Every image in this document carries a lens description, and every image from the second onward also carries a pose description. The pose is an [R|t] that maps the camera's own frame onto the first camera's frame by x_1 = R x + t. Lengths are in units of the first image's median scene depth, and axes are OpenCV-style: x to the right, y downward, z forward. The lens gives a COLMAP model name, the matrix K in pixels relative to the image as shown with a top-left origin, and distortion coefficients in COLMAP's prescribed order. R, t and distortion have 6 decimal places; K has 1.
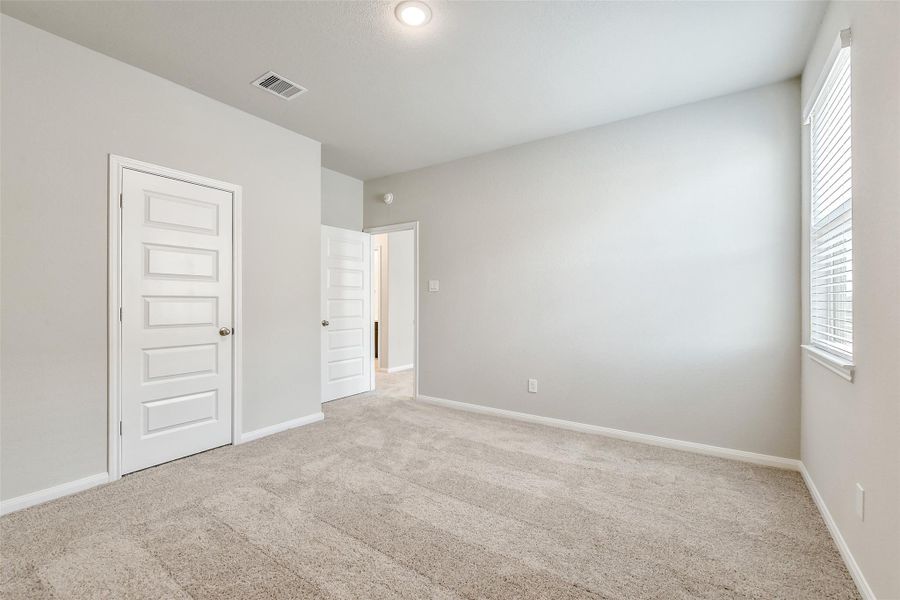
lens RADIAL K [[391.4, 0, 450.0], [0, 391.4, 300.0], [0, 0, 1]] dist [0.000127, -0.000221]
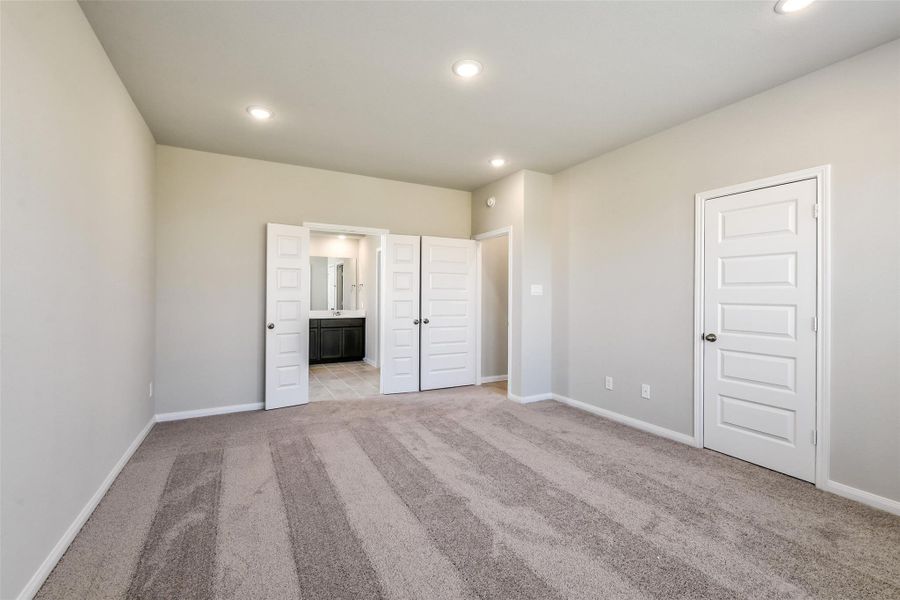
lens RADIAL K [[391.4, 0, 450.0], [0, 391.4, 300.0], [0, 0, 1]] dist [0.000127, -0.000221]
pose [[-0.470502, -0.001685, -0.882397, 0.415163], [-0.005475, 0.999985, 0.001009, -0.011694], [0.882382, 0.005306, -0.470504, 0.561601]]
